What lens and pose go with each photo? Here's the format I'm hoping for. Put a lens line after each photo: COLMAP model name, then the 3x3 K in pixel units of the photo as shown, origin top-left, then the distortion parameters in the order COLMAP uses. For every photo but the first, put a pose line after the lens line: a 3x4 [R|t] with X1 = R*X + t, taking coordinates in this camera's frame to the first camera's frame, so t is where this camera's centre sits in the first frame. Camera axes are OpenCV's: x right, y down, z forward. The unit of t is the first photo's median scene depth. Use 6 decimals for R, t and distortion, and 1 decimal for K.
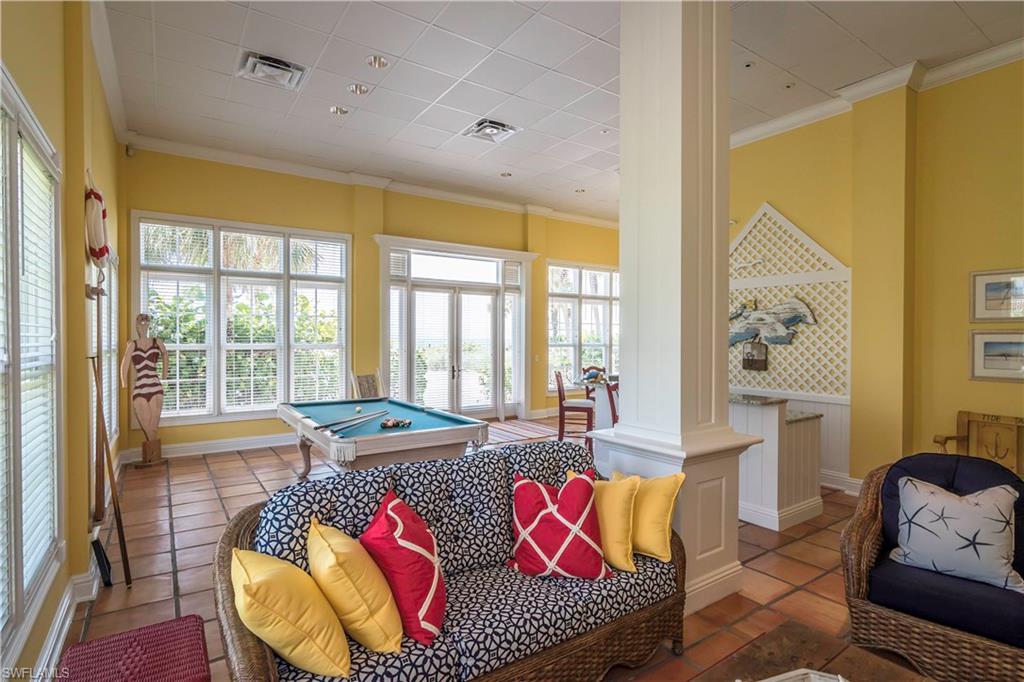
lens RADIAL K [[508.7, 0, 518.8], [0, 508.7, 319.8], [0, 0, 1]] dist [-0.000571, 0.000629]
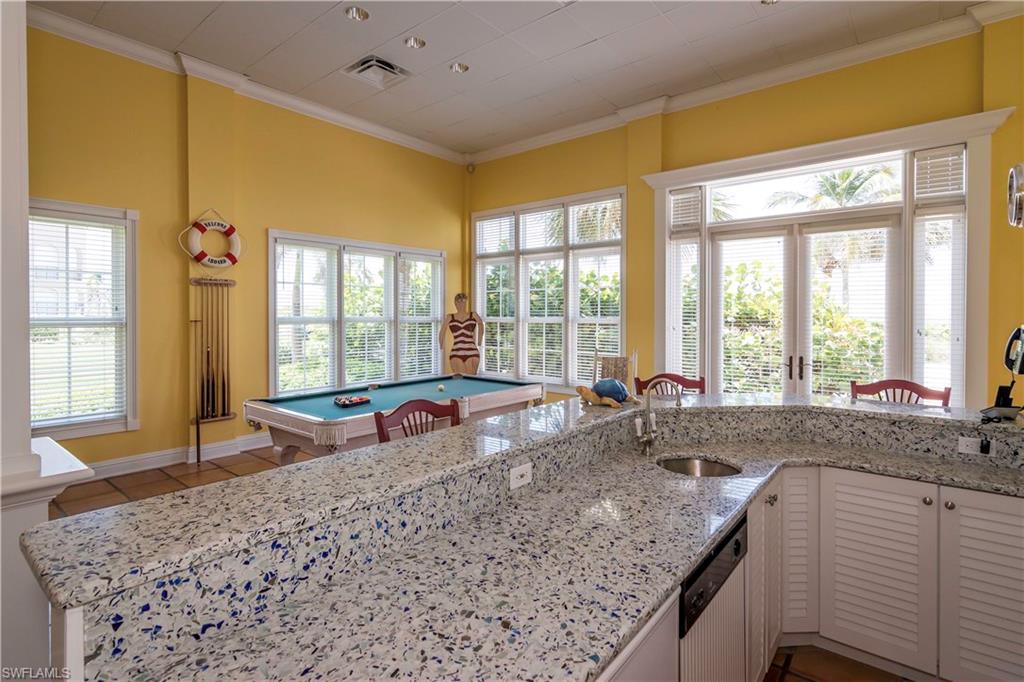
lens RADIAL K [[508.7, 0, 518.8], [0, 508.7, 319.8], [0, 0, 1]] dist [-0.000571, 0.000629]
pose [[0.269036, 0.012955, -0.963043, 0.410388], [0.033712, 0.999170, 0.022859, 0.024285], [0.962540, -0.038616, 0.268376, 0.617059]]
